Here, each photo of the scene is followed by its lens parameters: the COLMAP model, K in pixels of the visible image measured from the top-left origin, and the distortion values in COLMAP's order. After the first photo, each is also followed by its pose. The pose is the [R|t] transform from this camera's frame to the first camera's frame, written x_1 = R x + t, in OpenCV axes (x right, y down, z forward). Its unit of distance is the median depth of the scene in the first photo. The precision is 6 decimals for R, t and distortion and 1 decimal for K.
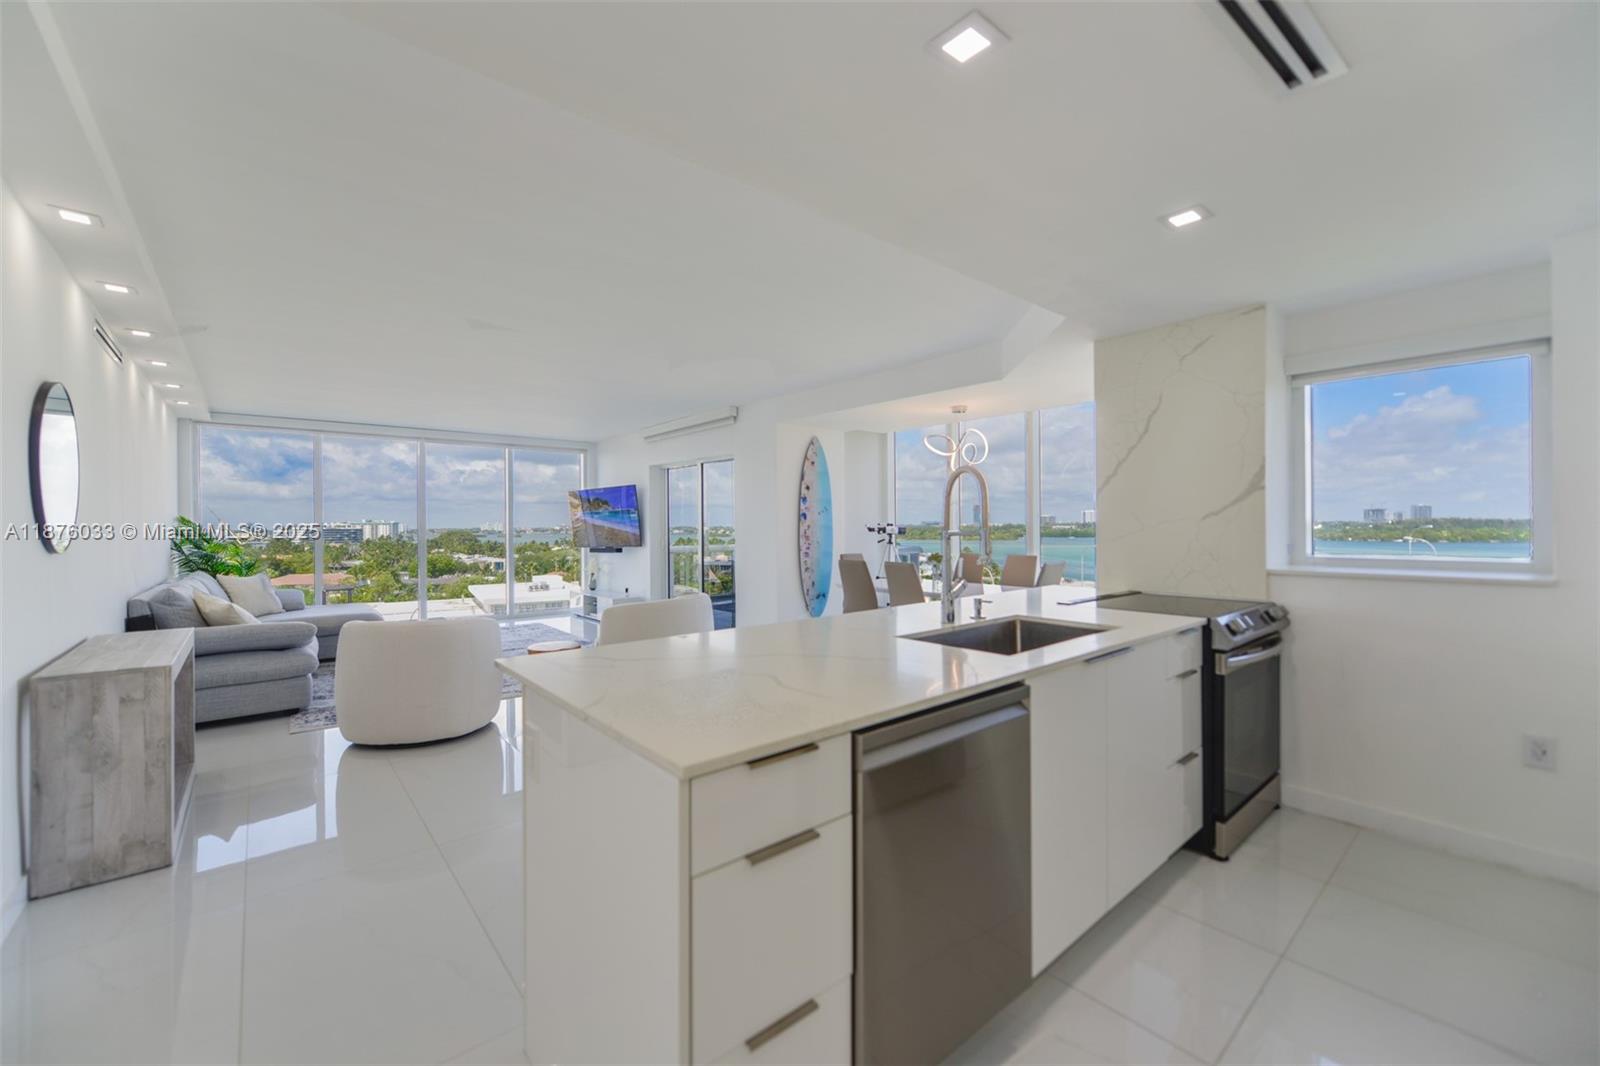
lens RADIAL K [[635.5, 0, 786.8], [0, 635.5, 526.5], [0, 0, 1]] dist [0.003221, -0.000643]
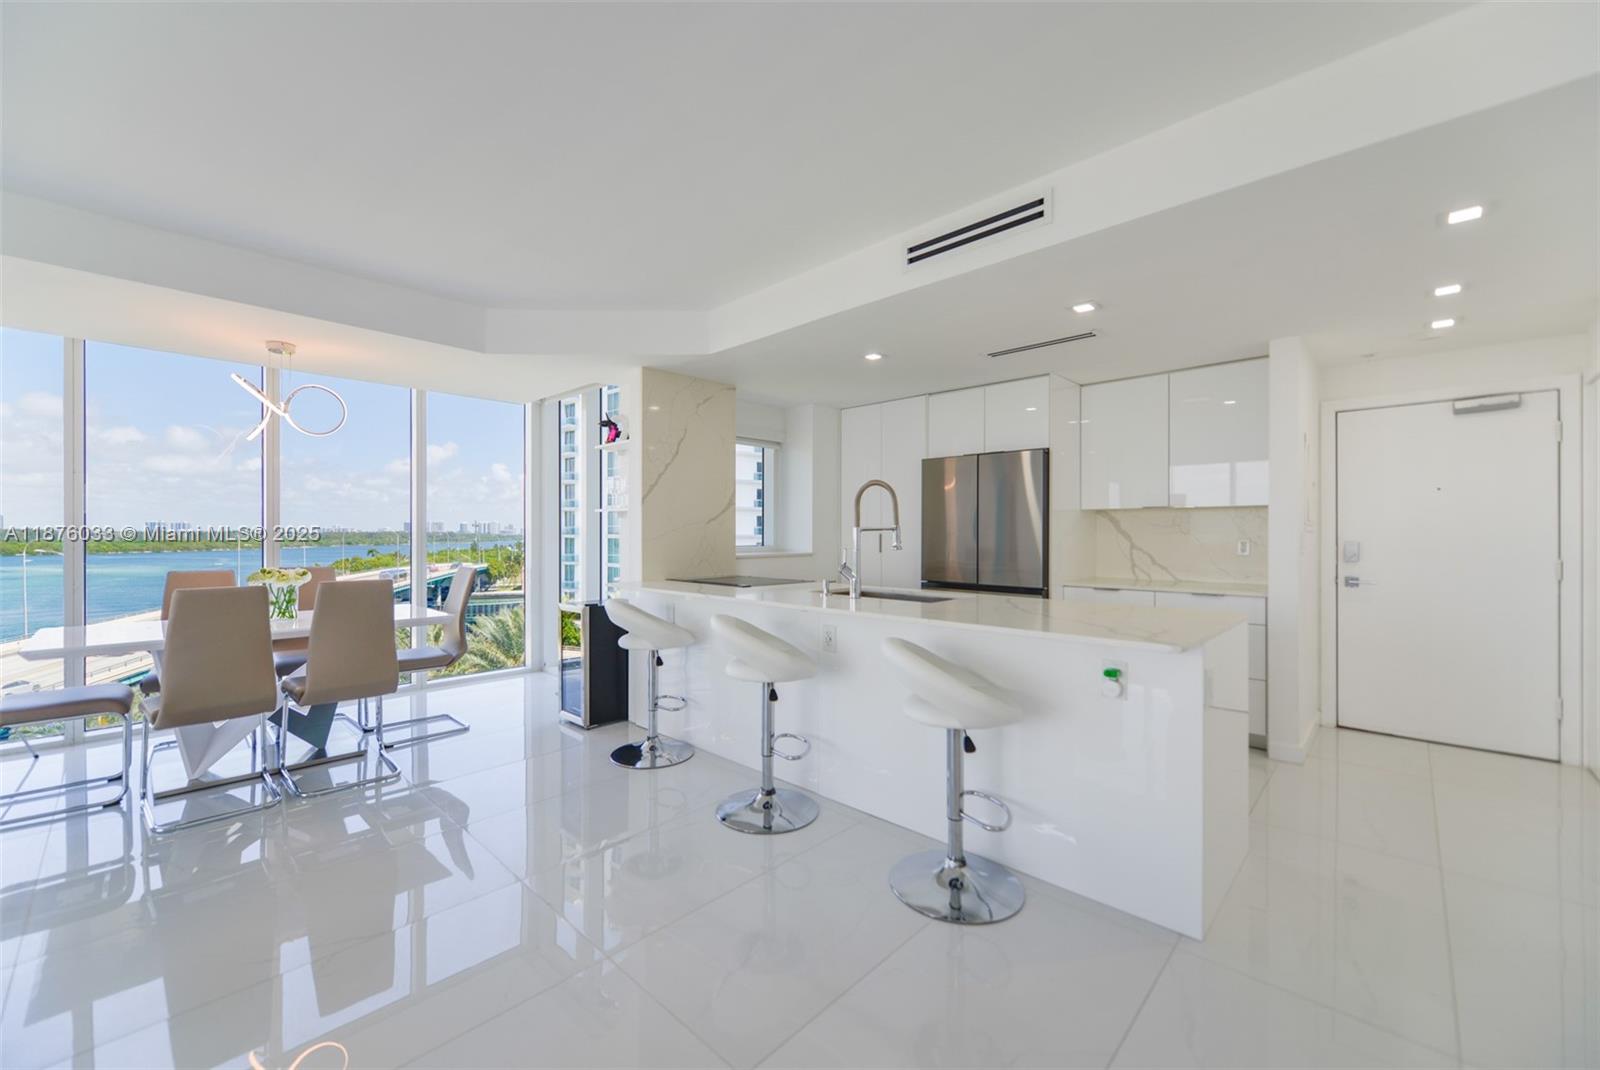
lens RADIAL K [[635.5, 0, 805.0], [0, 635.5, 532.9], [0, 0, 1]] dist [0.003221, -0.000643]
pose [[-0.123453, 0.006158, 0.992331, -0.369526], [0.000995, 0.999981, -0.006082, 0.009071], [-0.992350, 0.000237, -0.123456, 0.456975]]
